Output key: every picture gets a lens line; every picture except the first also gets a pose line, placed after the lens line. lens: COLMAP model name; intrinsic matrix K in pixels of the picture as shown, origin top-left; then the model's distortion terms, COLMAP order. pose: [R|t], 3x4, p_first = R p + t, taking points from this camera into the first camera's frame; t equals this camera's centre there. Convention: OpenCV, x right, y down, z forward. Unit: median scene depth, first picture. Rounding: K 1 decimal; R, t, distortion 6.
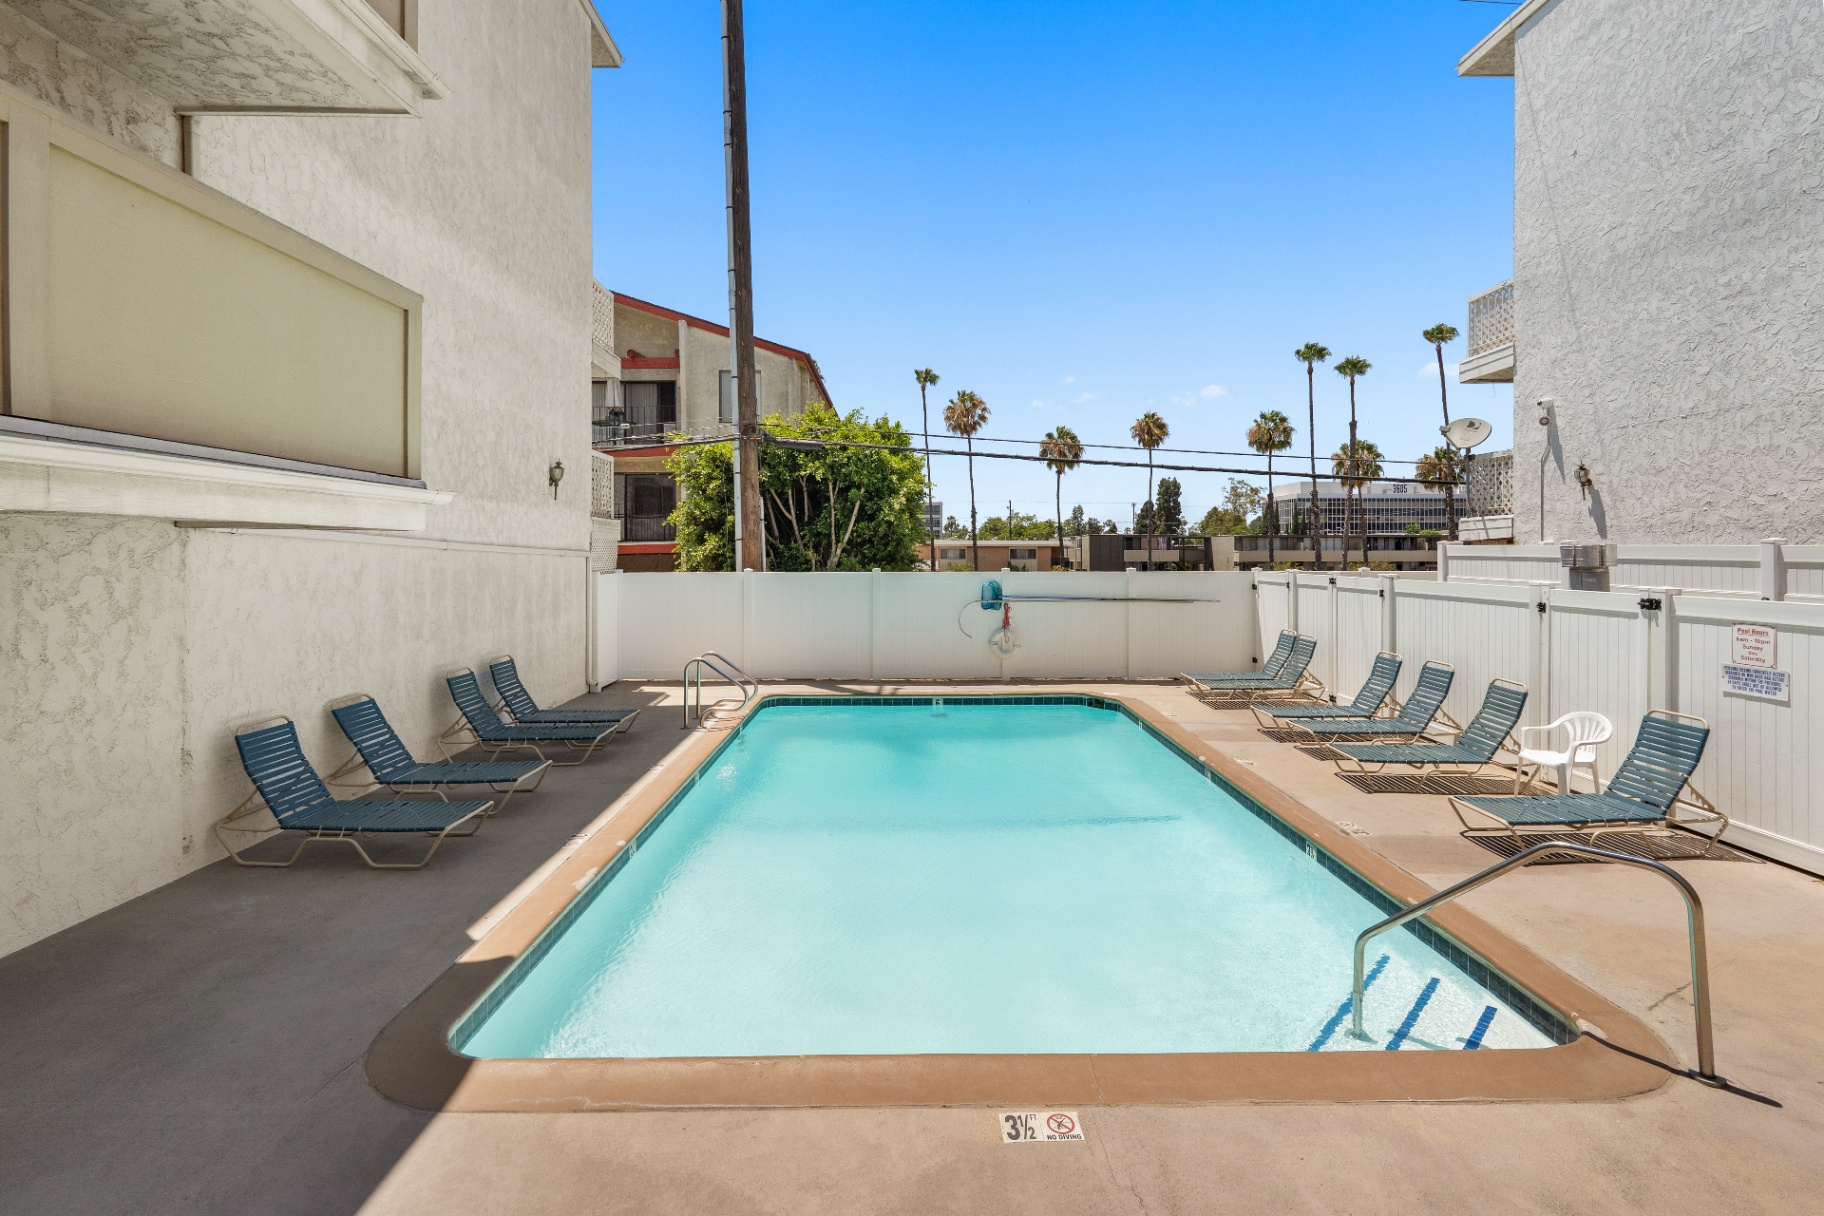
lens RADIAL K [[1073.2, 0, 912.0], [0, 1073.2, 608.0], [0, 0, 1]] dist [-0.006576, -0.000918]
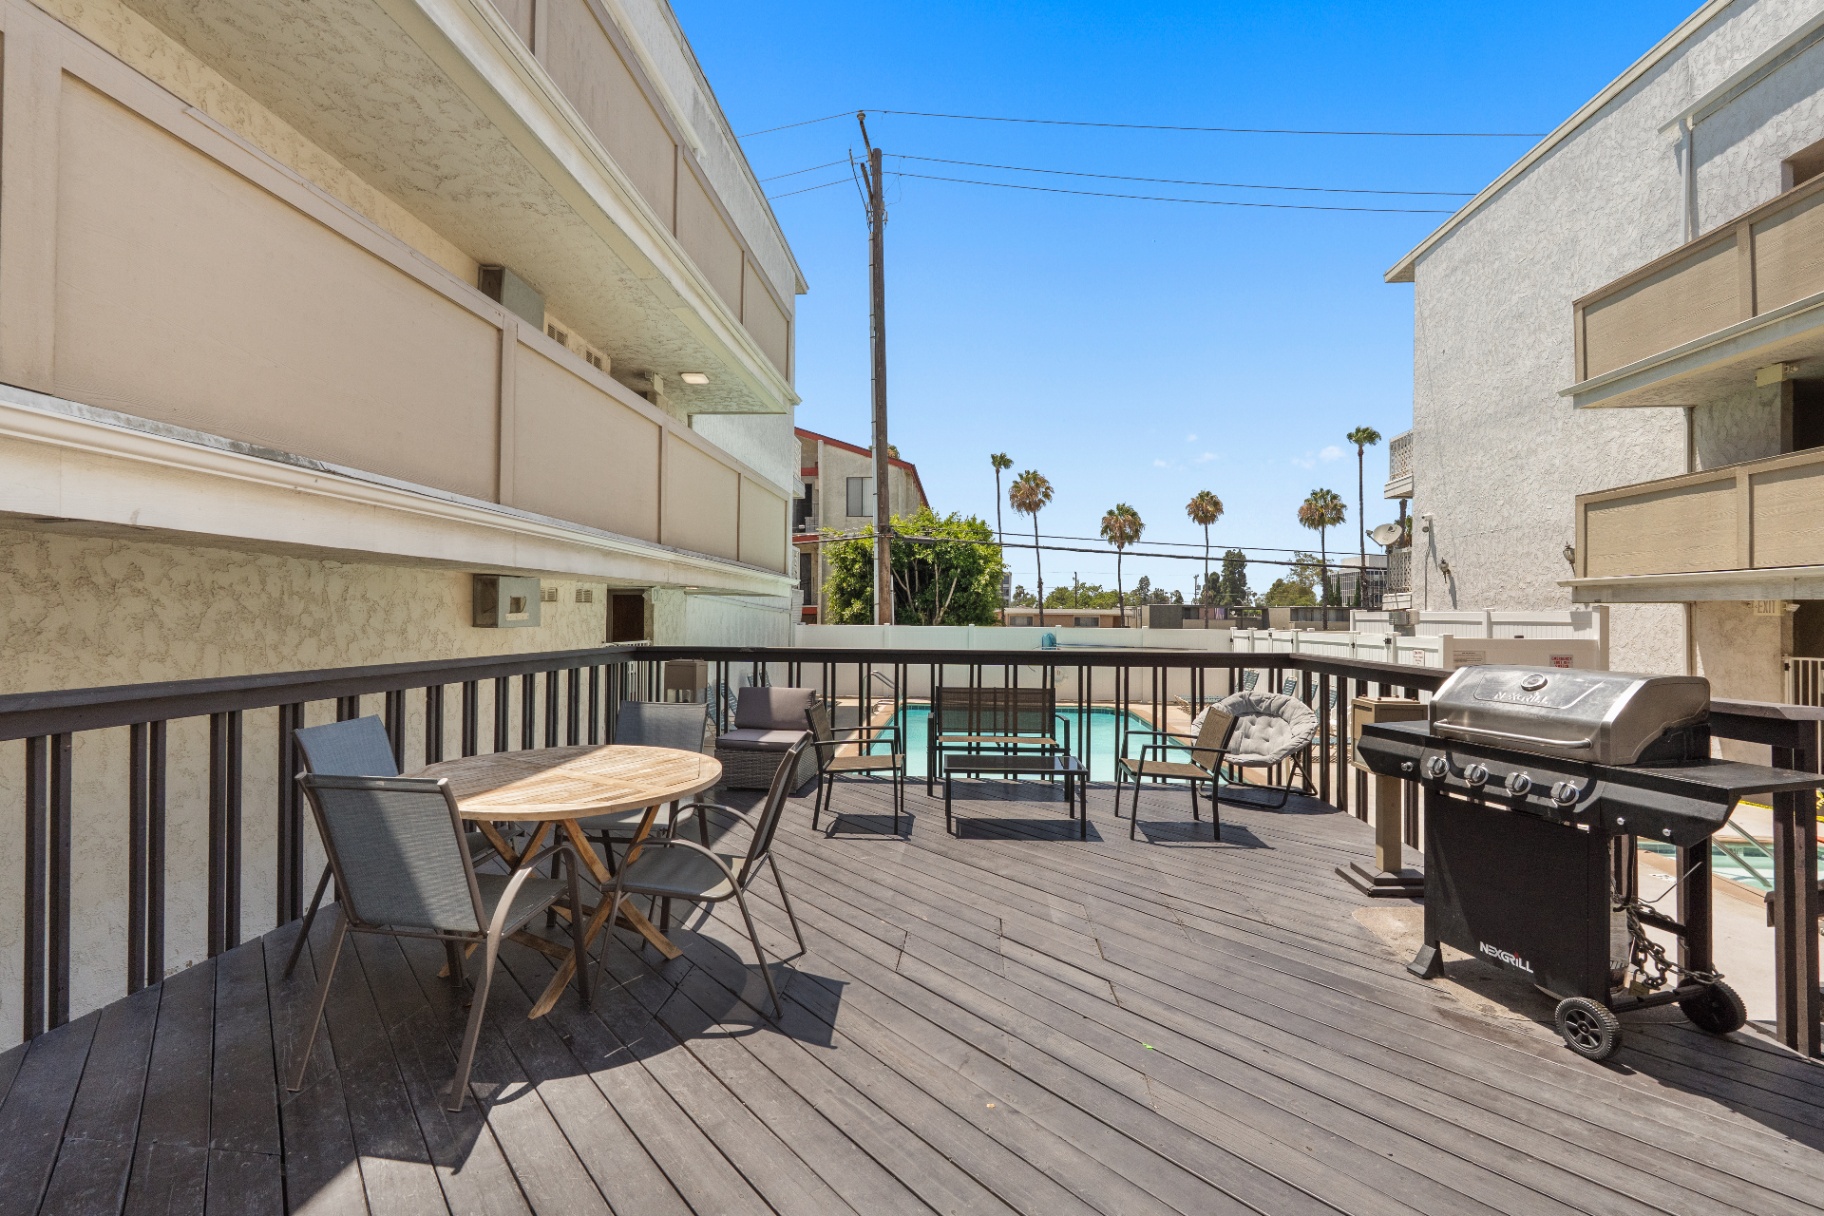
lens RADIAL K [[1054.7, 0, 912.0], [0, 1054.7, 608.0], [0, 0, 1]] dist [0.003940, 0.000495]
pose [[0.997866, 0.010932, -0.064379, -0.018024], [-0.014973, 0.997925, -0.062627, 0.028611], [0.063561, 0.063458, 0.995958, -0.393863]]
